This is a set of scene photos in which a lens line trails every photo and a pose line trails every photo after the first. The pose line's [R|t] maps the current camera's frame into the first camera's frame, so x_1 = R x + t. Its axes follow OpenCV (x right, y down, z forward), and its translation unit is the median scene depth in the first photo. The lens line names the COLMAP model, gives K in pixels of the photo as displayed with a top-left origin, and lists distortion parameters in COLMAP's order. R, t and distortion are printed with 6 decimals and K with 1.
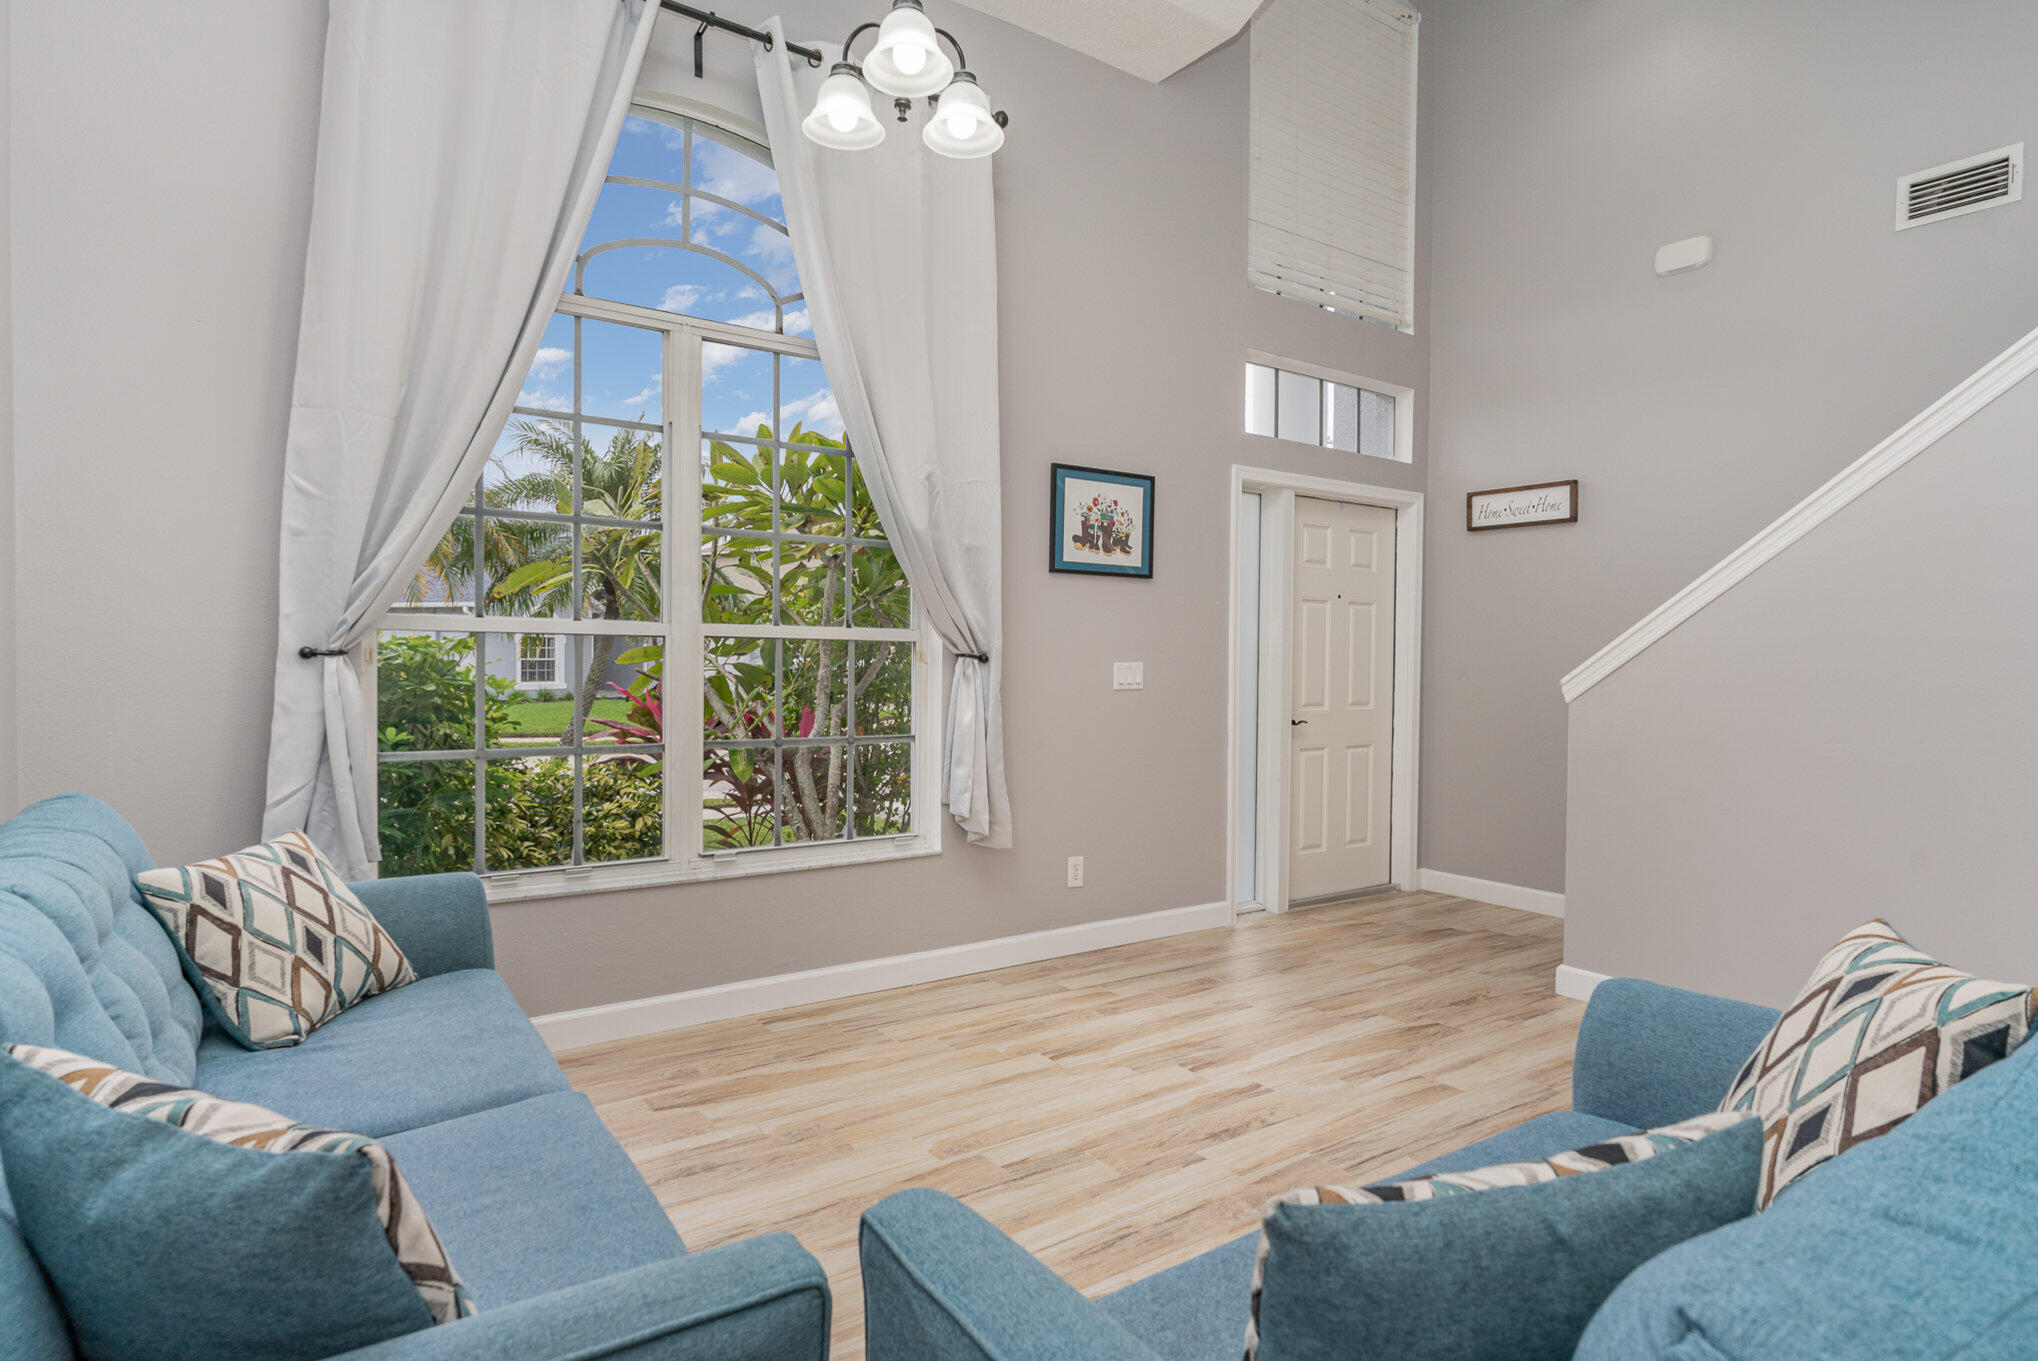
lens RADIAL K [[998.2, 0, 1036.5], [0, 998.2, 664.2], [0, 0, 1]] dist [-0.000915, -0.000145]
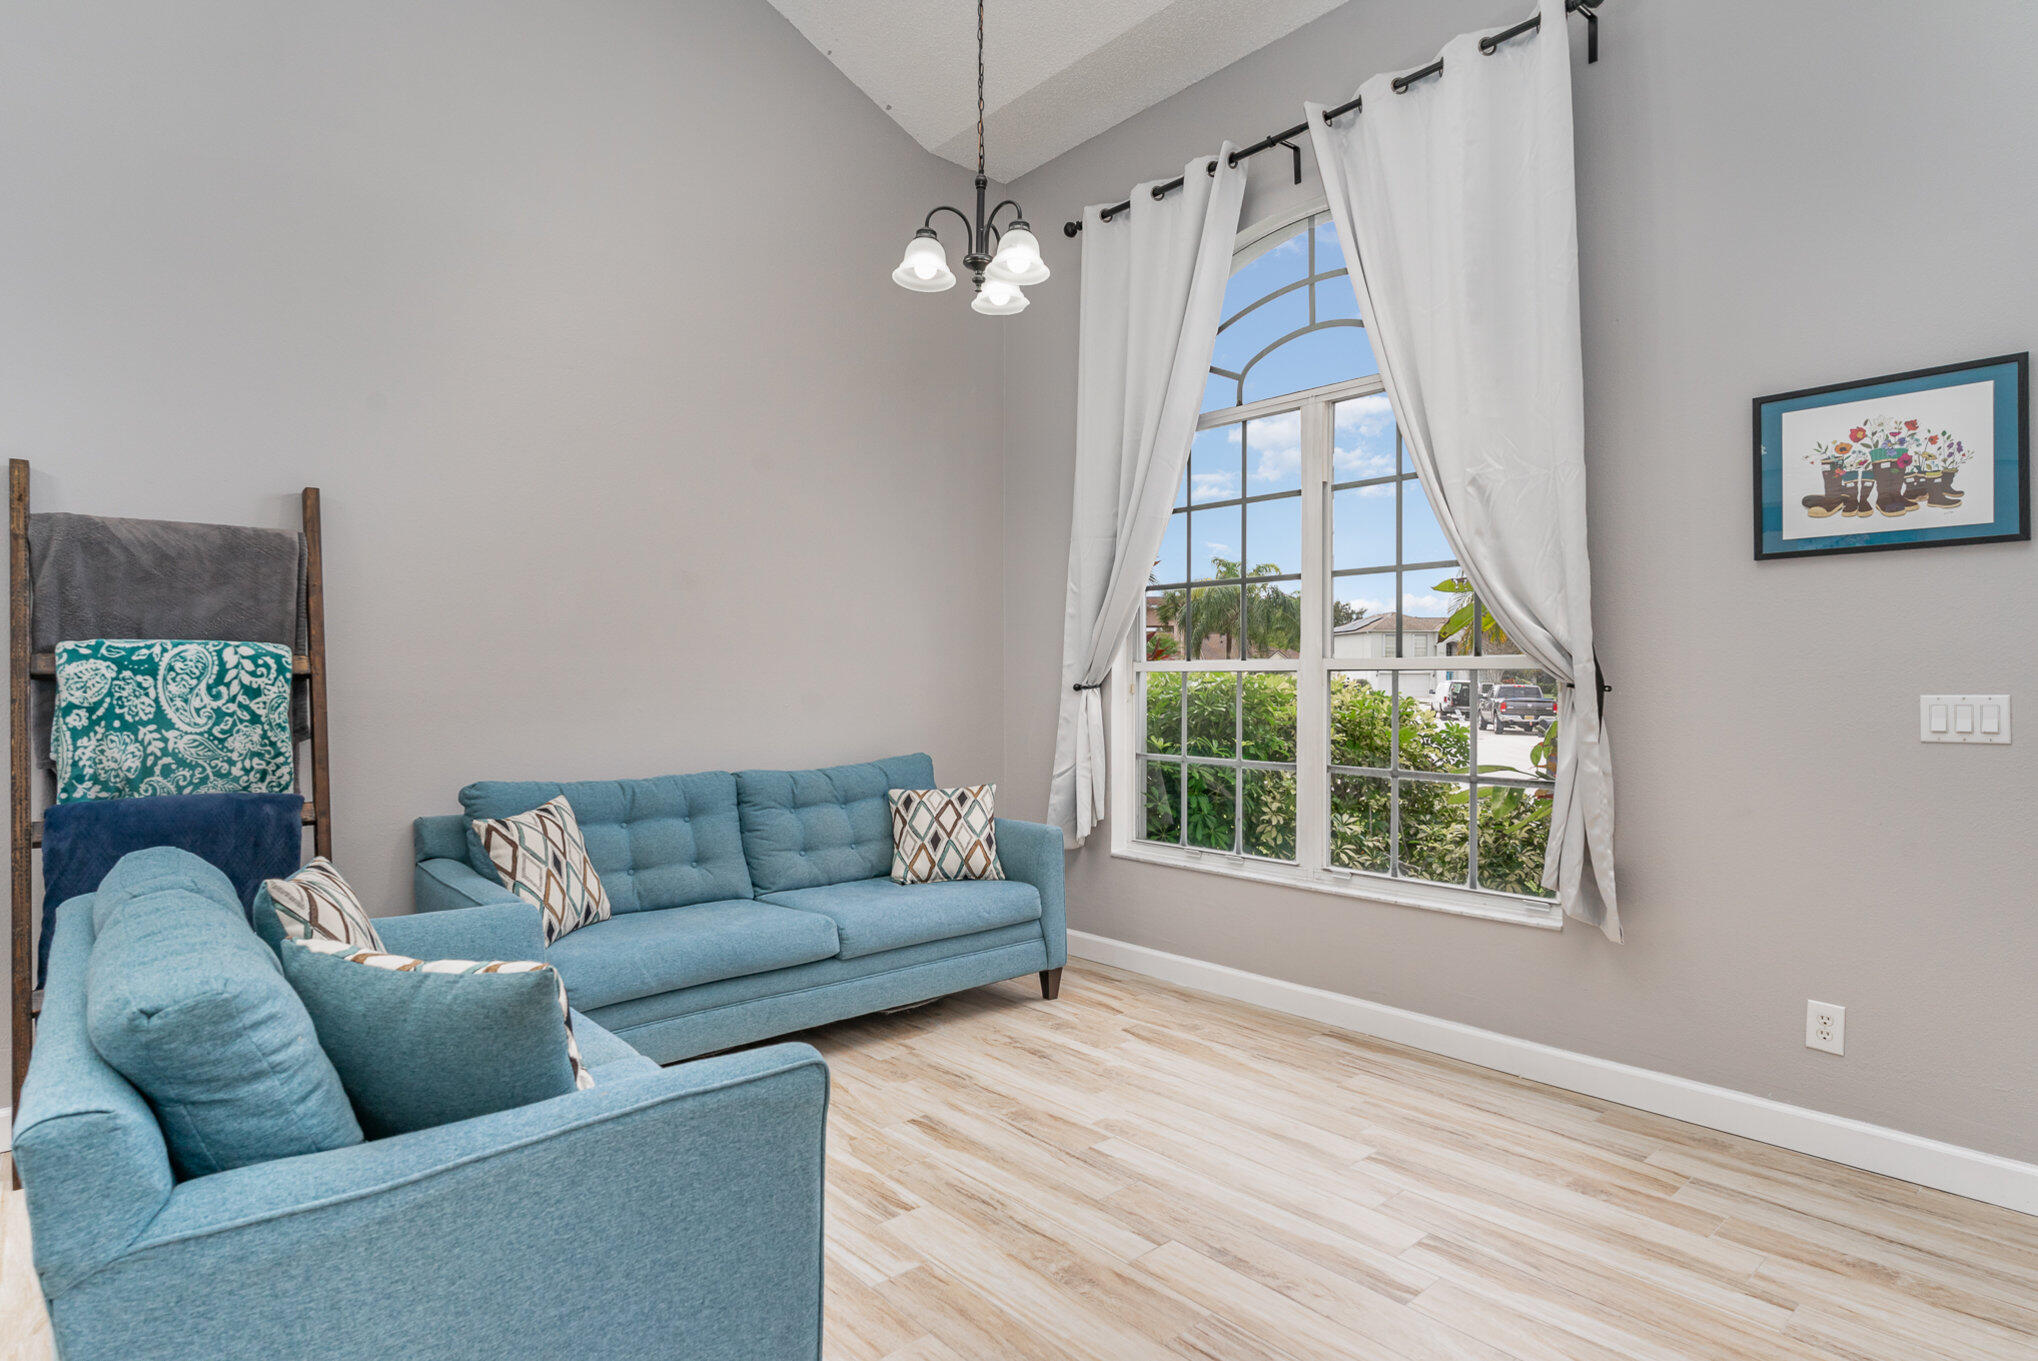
lens RADIAL K [[998.2, 0, 1036.5], [0, 998.2, 664.2], [0, 0, 1]] dist [-0.000915, -0.000145]
pose [[0.192321, -0.028355, -0.980922, 0.722094], [-0.004238, 0.999549, -0.029724, -0.000098], [0.981323, 0.009873, 0.192114, 0.493820]]
